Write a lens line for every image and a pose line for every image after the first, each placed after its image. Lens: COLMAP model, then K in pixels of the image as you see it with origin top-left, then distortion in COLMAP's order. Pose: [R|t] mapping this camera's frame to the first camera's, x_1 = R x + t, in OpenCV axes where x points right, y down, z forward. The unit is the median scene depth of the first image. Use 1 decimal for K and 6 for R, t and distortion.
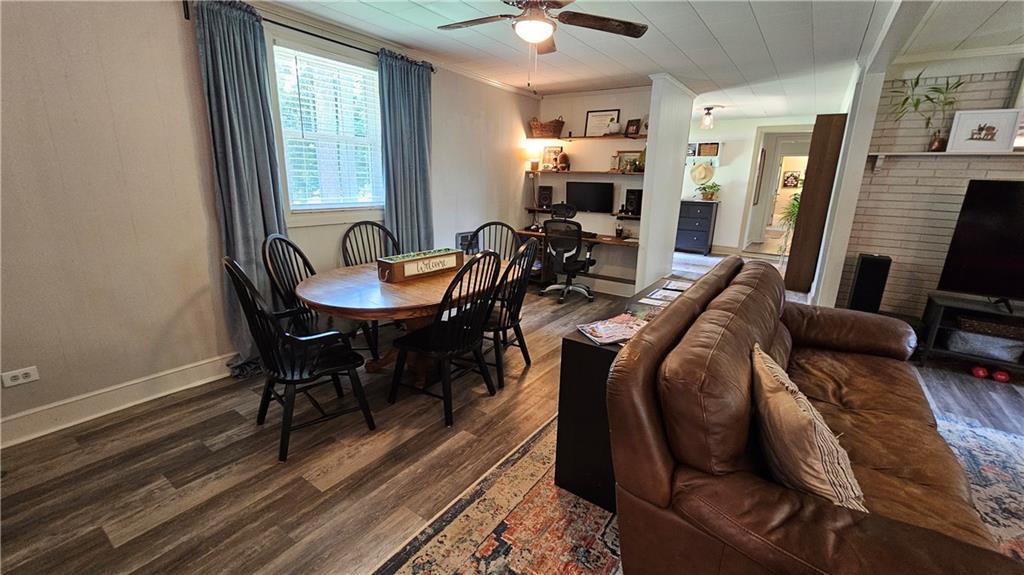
lens RADIAL K [[419.0, 0, 509.4], [0, 419.0, 287.8], [0, 0, 1]] dist [-0.000494, 0.000047]
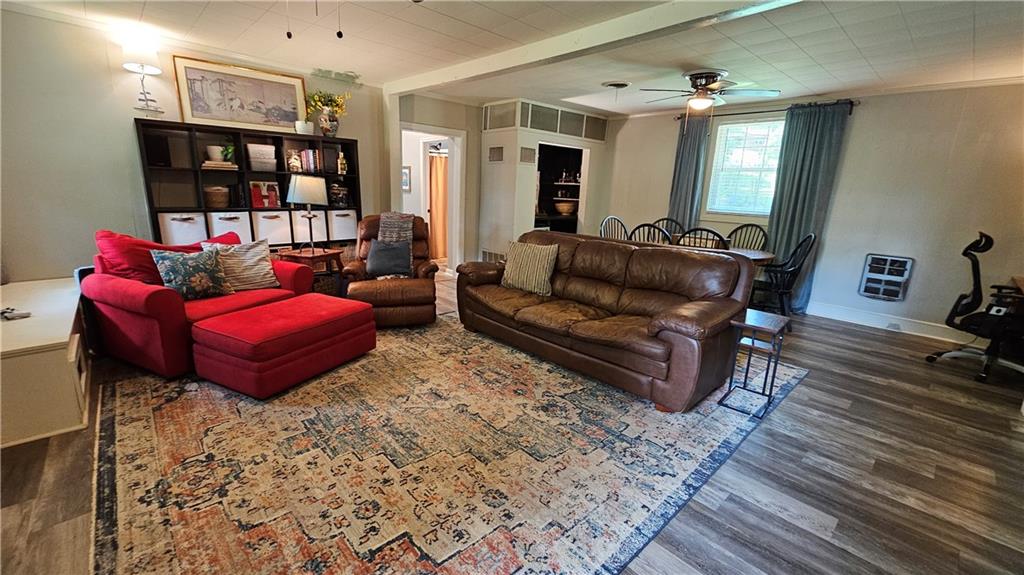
lens RADIAL K [[419.0, 0, 509.4], [0, 419.0, 287.8], [0, 0, 1]] dist [-0.000494, 0.000047]
pose [[-0.209523, 0.191052, -0.958957, 1.417711], [-0.290679, 0.924218, 0.247641, -0.074639], [0.933598, 0.330635, -0.138111, 0.527784]]
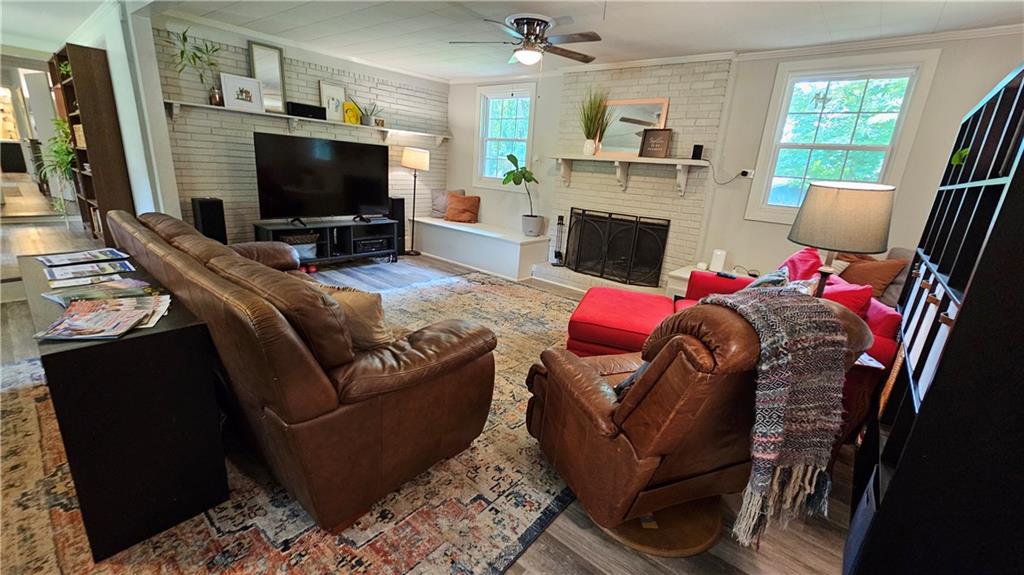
lens RADIAL K [[419.0, 0, 509.4], [0, 419.0, 287.8], [0, 0, 1]] dist [-0.000494, 0.000047]
pose [[0.091899, -0.300857, 0.949231, -0.207675], [0.190958, 0.940897, 0.279728, -0.012100], [-0.977287, 0.155556, 0.143919, 0.099196]]
